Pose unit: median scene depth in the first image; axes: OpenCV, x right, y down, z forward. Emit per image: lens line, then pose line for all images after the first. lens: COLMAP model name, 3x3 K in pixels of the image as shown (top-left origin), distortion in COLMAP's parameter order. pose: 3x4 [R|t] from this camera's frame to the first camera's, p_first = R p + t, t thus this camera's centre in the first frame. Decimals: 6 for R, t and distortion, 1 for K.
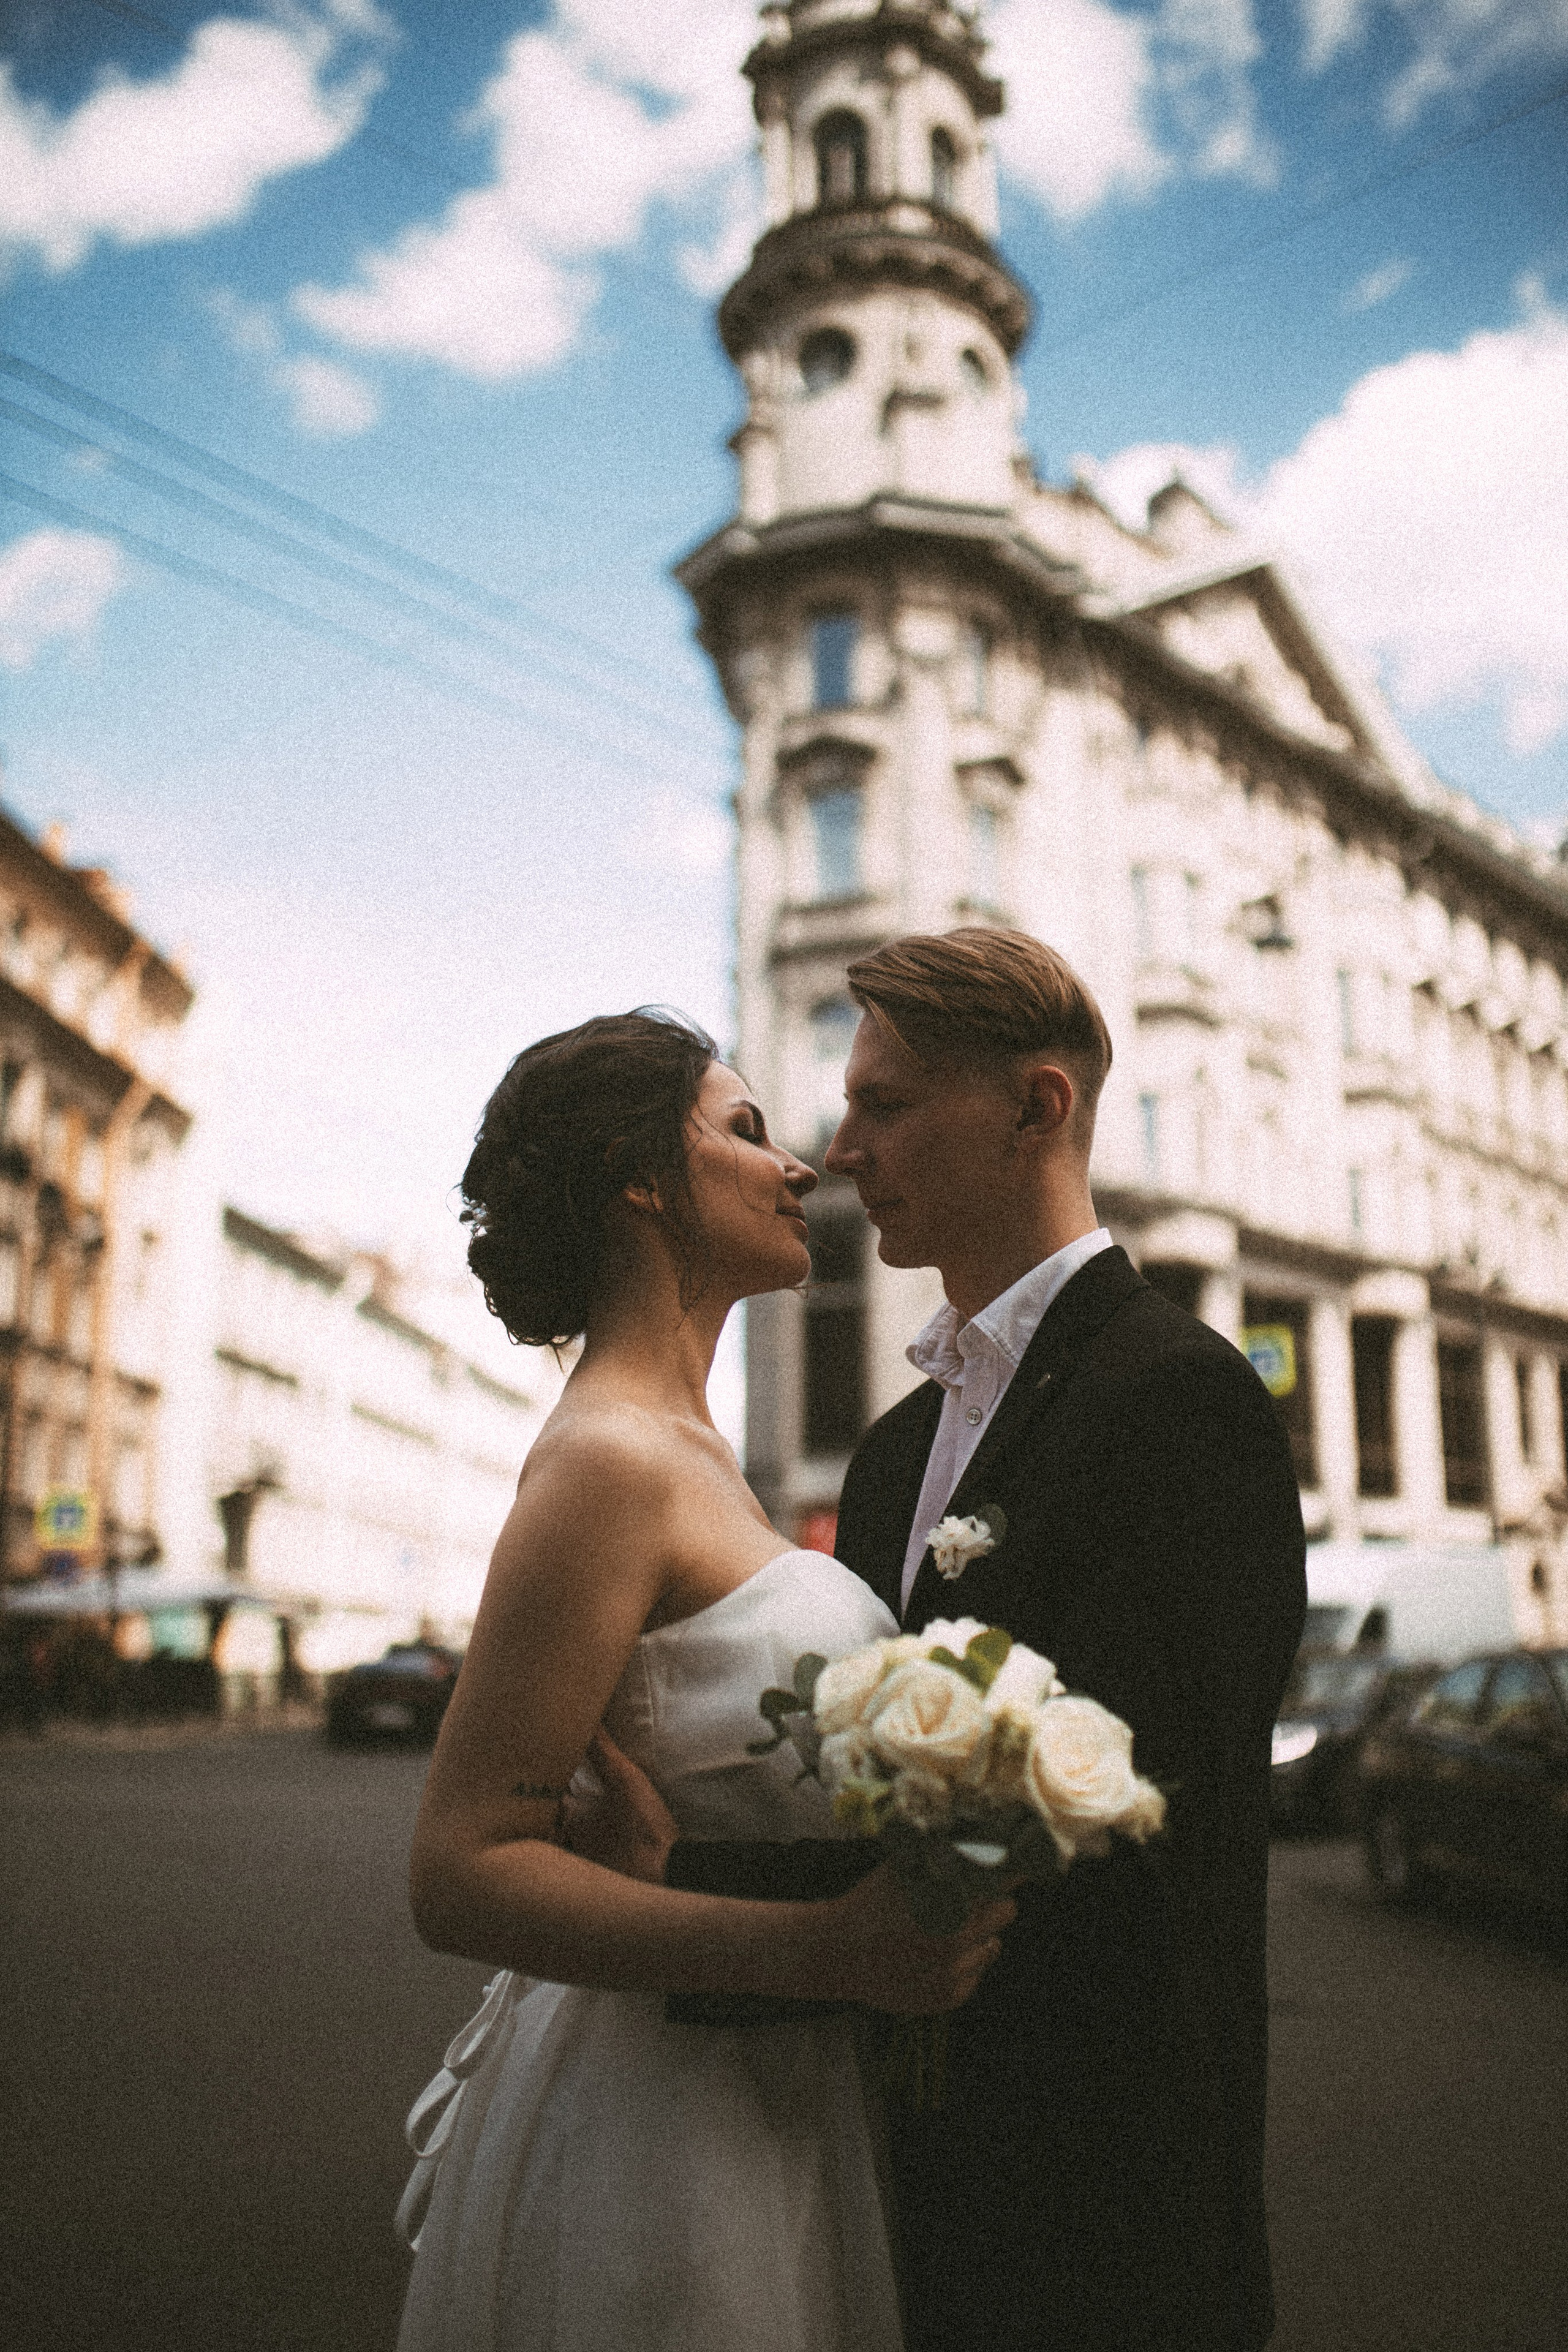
lens RADIAL K [[2206.3, 0, 784.0], [0, 2206.3, 1176.0], [0, 0, 1]] dist [-0.058339, 0.089312]
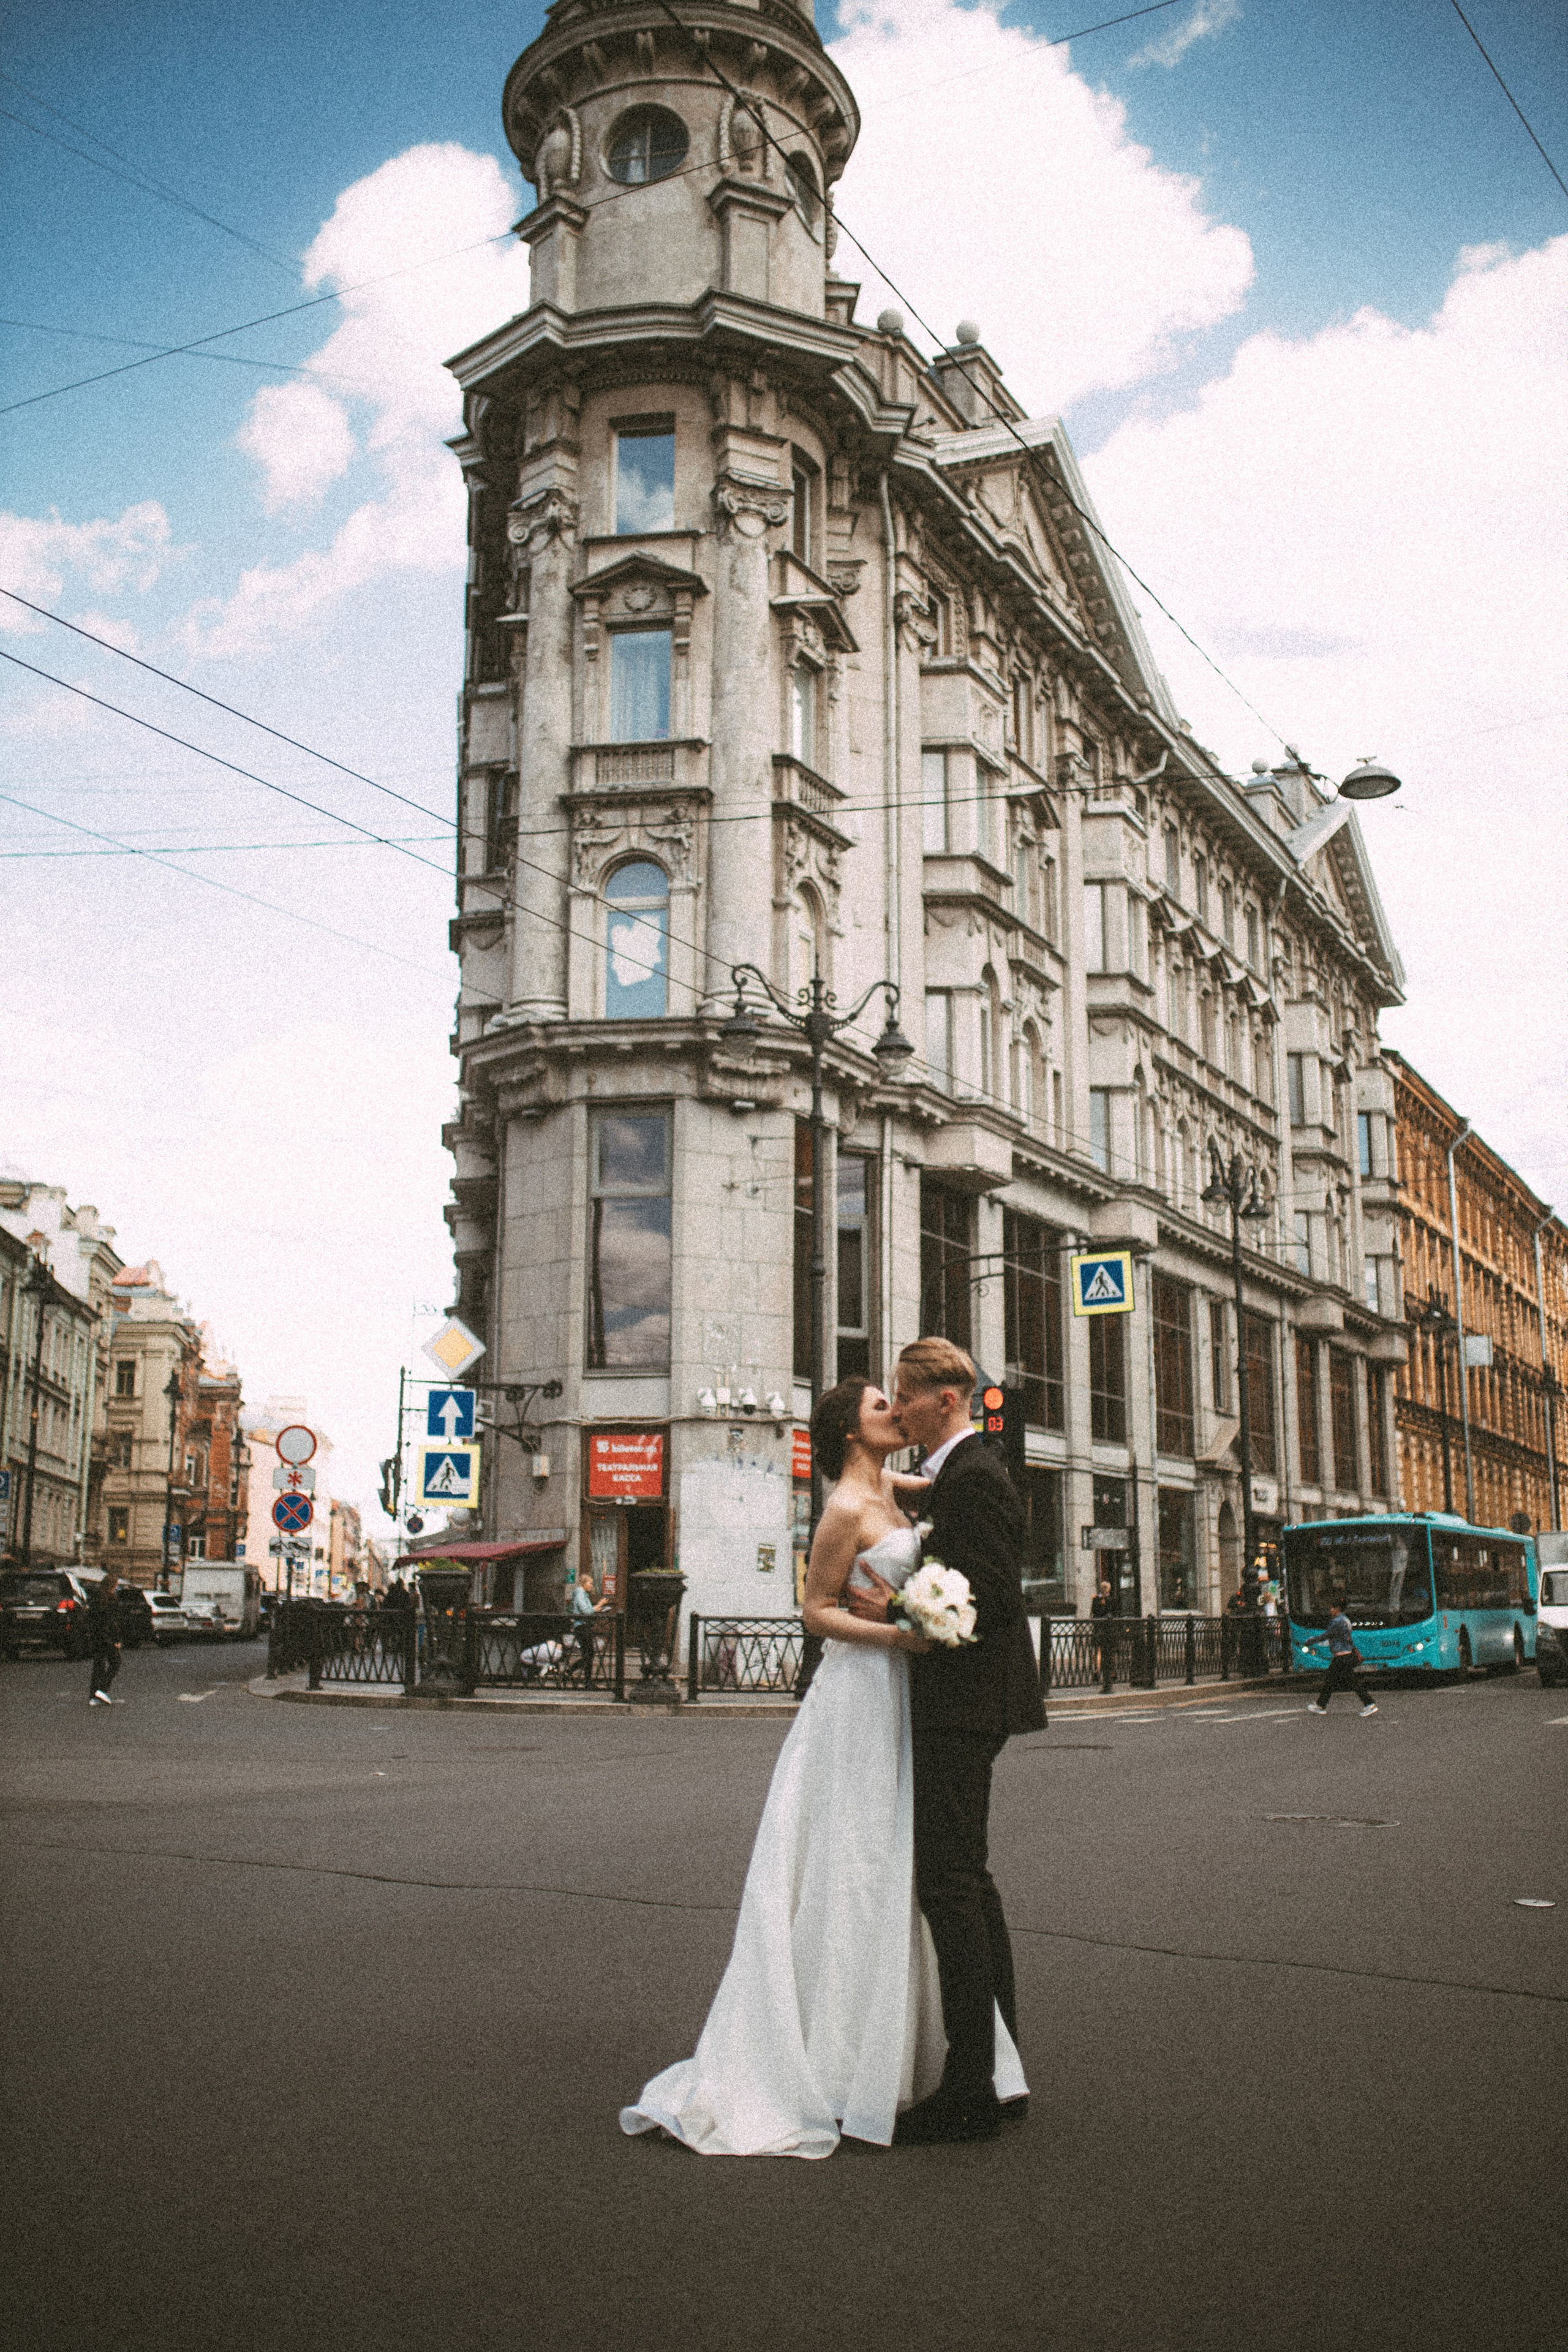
lens RADIAL K [[2224.8, 0, 784.0], [0, 2224.8, 1176.0], [0, 0, 1]] dist [-0.046588, 0.024542]
pose [[0.972687, 0.047937, 0.227117, -0.105334], [-0.054101, 0.998315, 0.020989, 0.023210], [-0.225728, -0.032703, 0.973641, 0.099845]]
